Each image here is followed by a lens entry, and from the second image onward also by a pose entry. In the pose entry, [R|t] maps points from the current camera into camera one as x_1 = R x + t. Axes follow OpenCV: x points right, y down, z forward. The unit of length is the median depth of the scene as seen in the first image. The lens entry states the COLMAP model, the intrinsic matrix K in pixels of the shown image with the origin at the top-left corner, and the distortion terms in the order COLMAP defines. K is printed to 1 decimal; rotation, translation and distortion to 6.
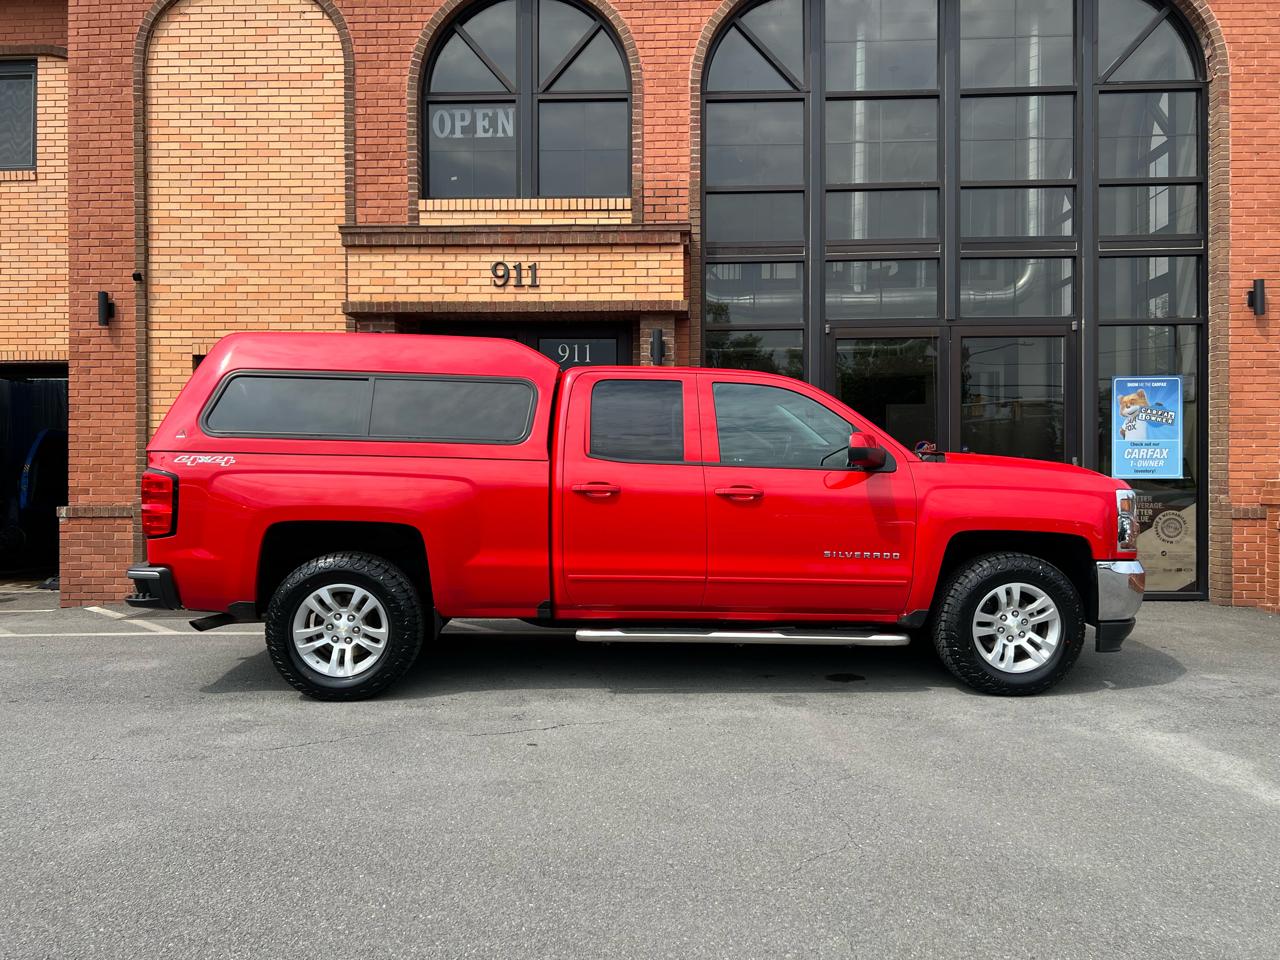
lens RADIAL K [[997.3, 0, 643.2], [0, 997.3, 486.3], [0, 0, 1]] dist [0.052693, -0.060886]
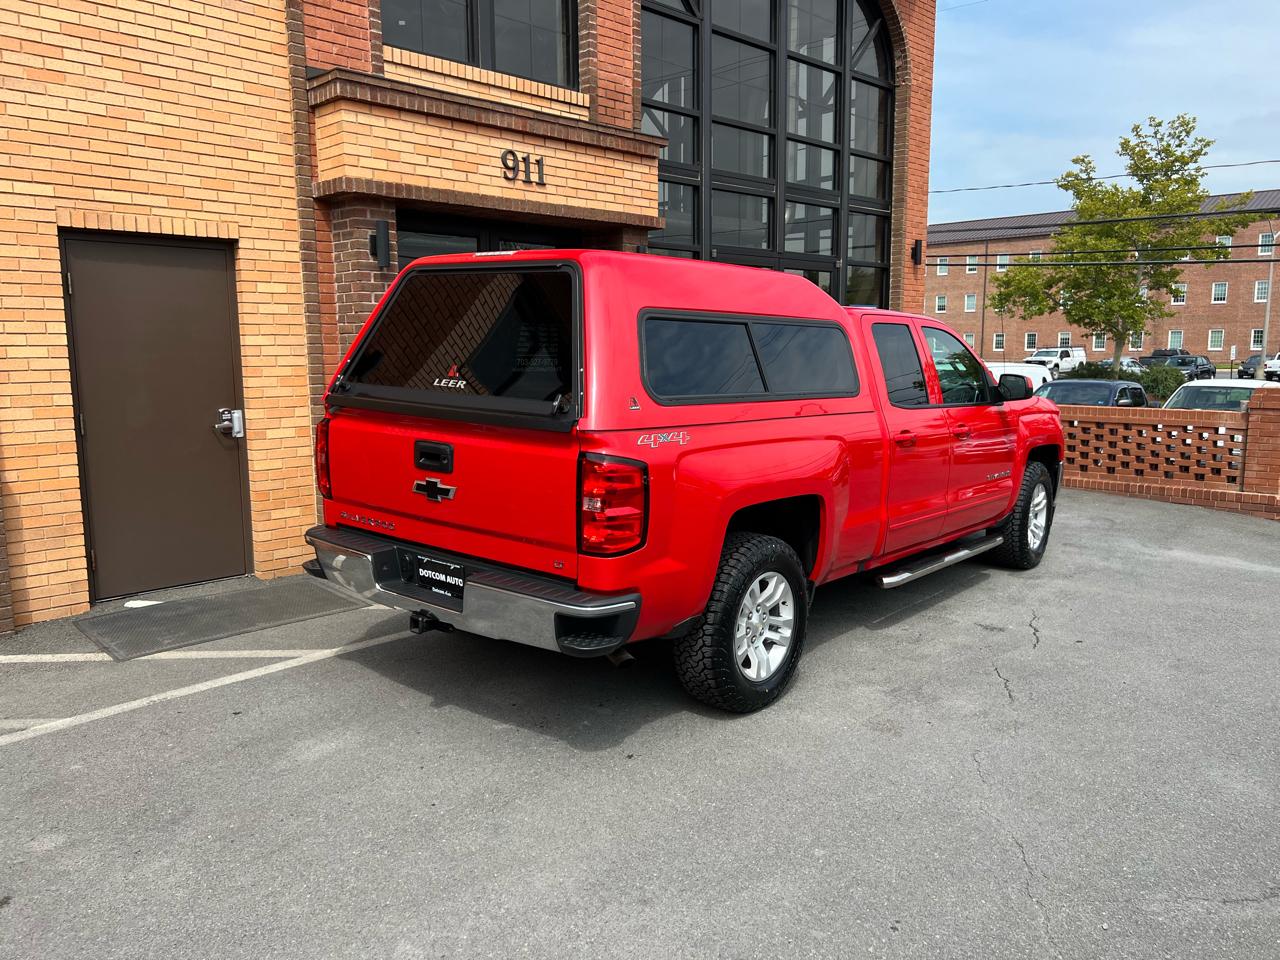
lens RADIAL K [[955.6, 0, 634.9], [0, 955.6, 475.9], [0, 0, 1]] dist [0.048567, -0.052963]
pose [[0.673547, -0.106671, 0.731407, -0.669122], [0.007731, 0.990494, 0.137337, -0.058651], [-0.739104, -0.086848, 0.667969, 0.336334]]
